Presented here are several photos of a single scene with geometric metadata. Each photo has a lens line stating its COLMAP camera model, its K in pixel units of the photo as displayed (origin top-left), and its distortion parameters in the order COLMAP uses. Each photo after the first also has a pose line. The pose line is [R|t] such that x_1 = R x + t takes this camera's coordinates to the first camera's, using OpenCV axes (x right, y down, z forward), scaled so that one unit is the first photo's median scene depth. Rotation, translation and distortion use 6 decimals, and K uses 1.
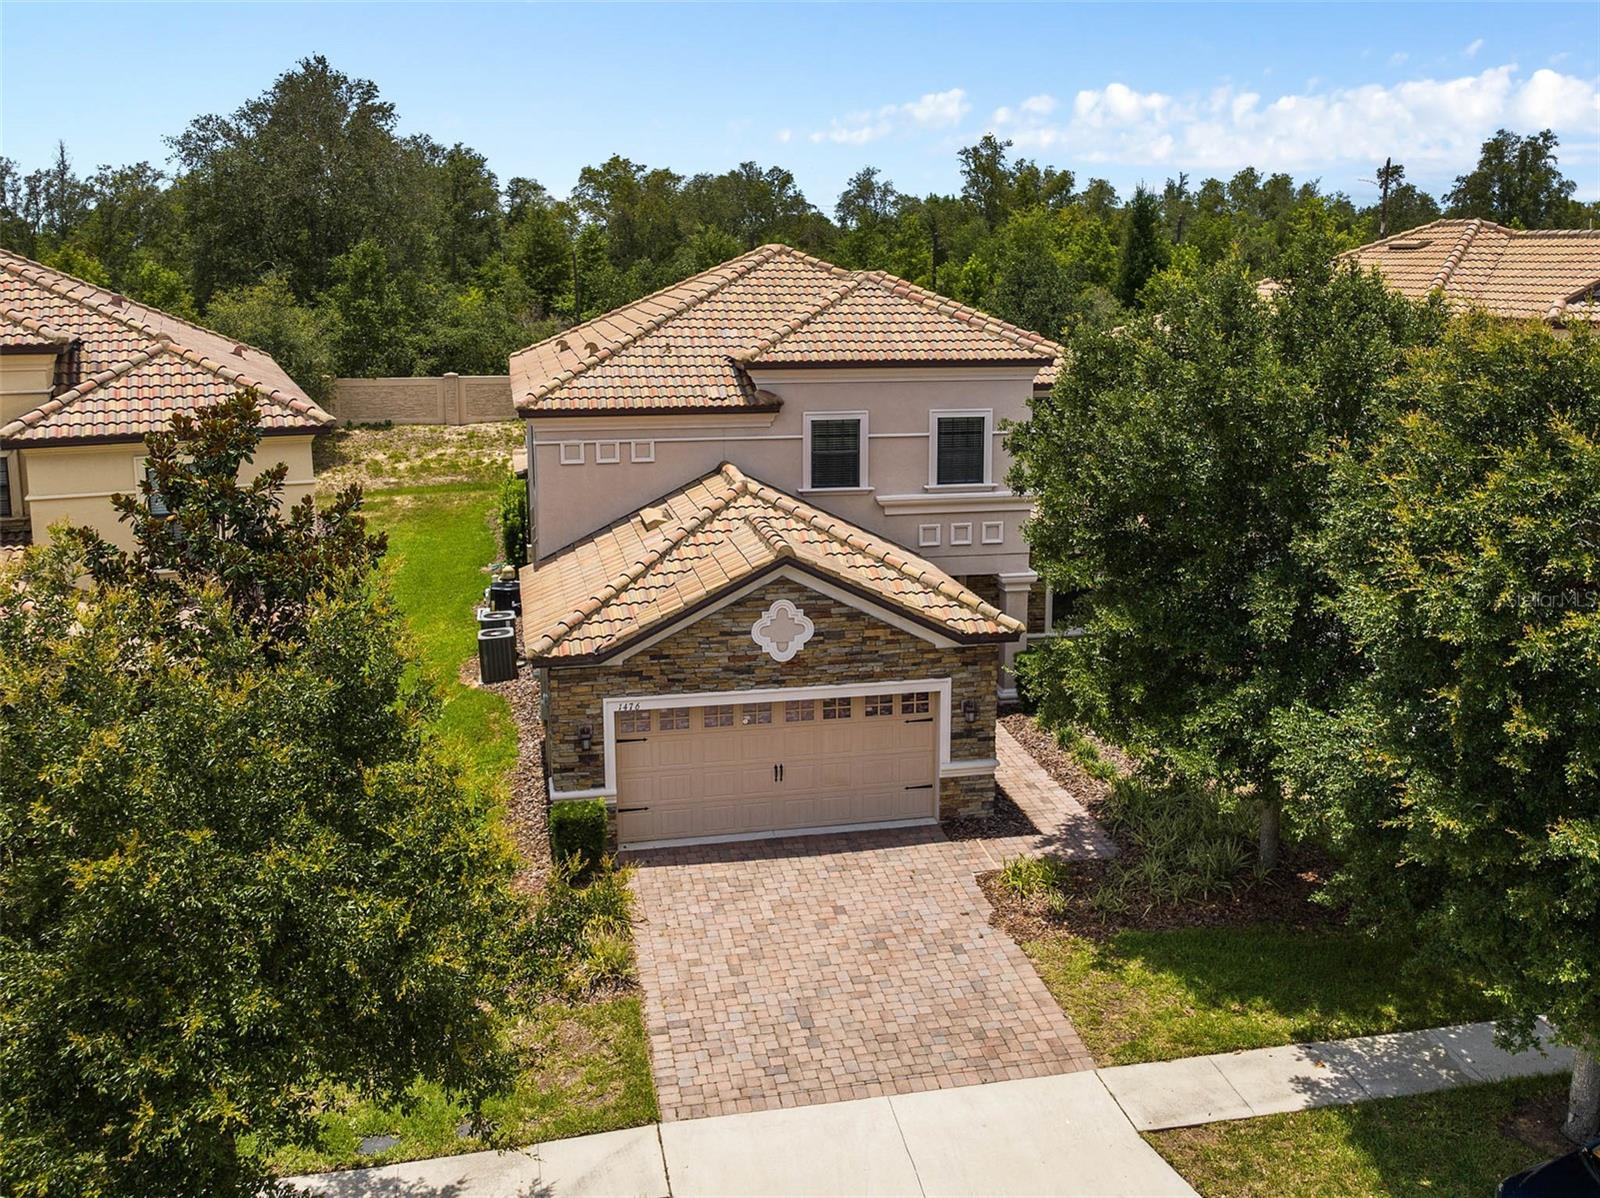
lens RADIAL K [[1134.0, 0, 800.0], [0, 1134.0, 599.0], [0, 0, 1]] dist [-0.037999, 0.007718]
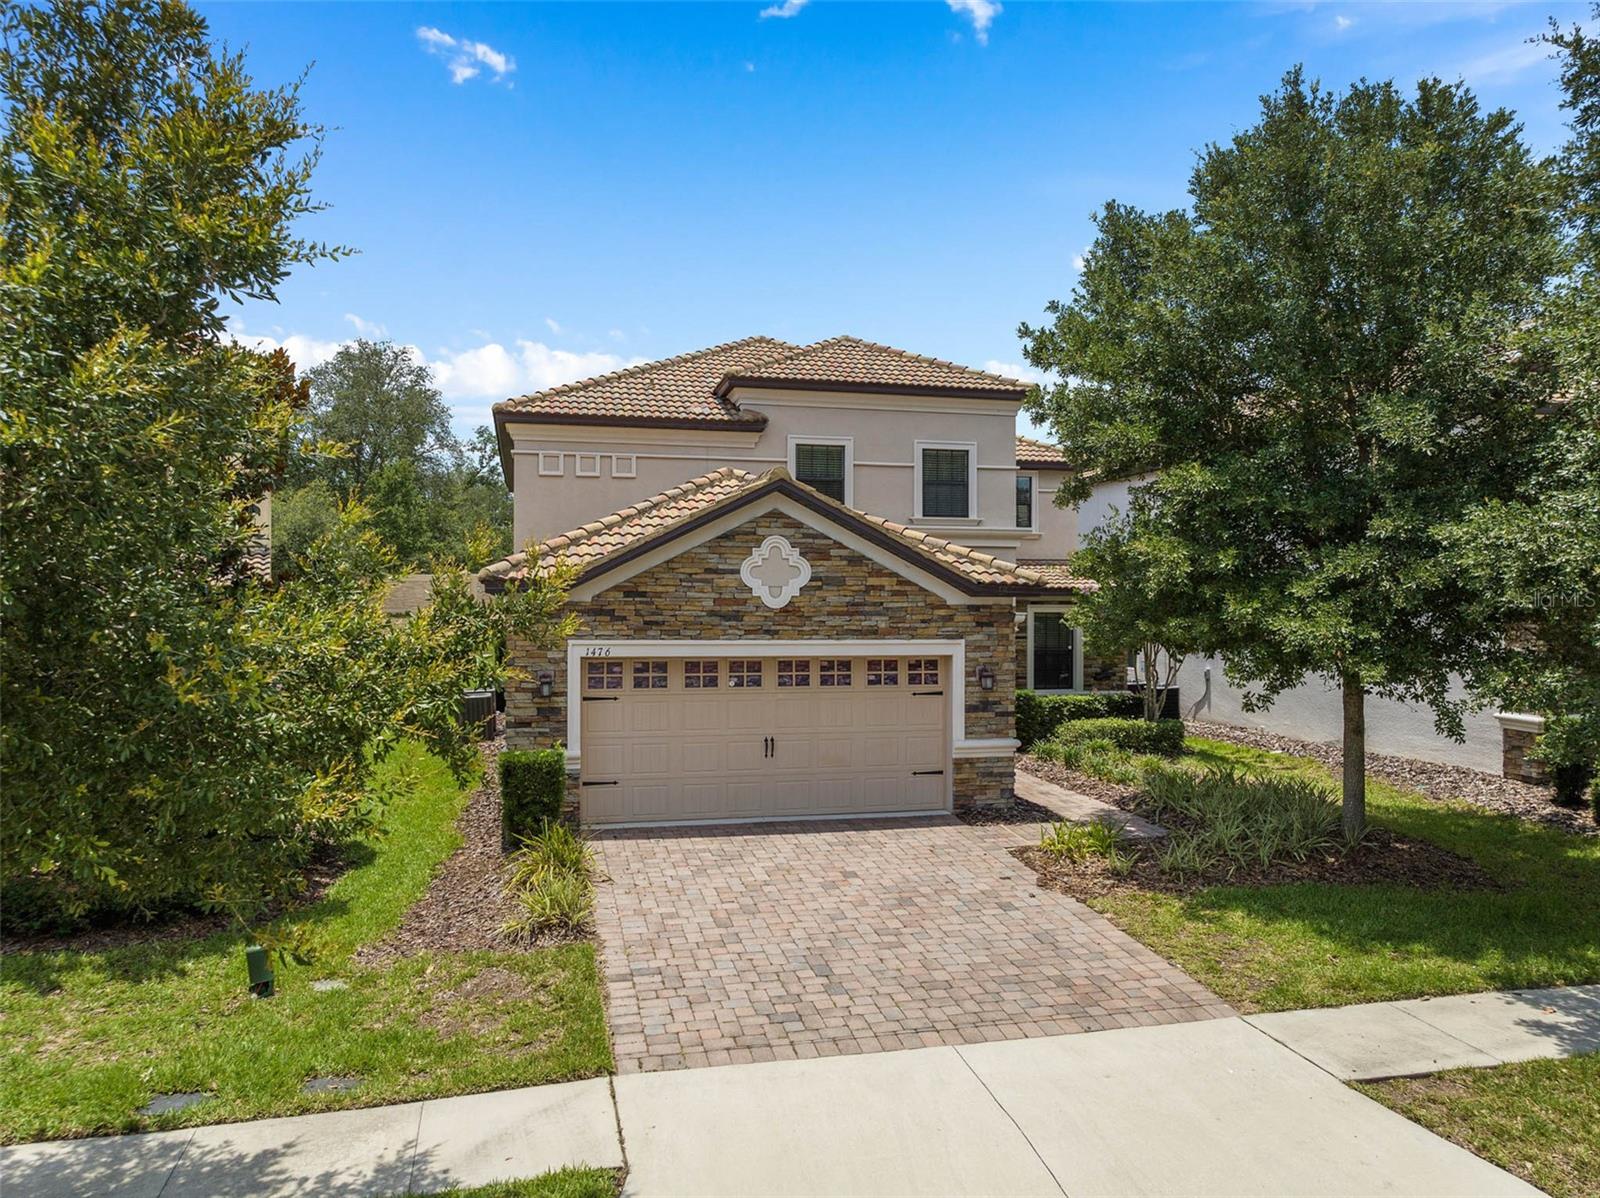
lens RADIAL K [[1015.5, 0, 772.6], [0, 1015.5, 597.2], [0, 0, 1]] dist [-0.040939, 0.005162]
pose [[0.999987, 0.002745, 0.004314, -0.023672], [-0.002054, 0.988269, -0.152709, 0.188051], [-0.004683, 0.152698, 0.988262, 0.253422]]
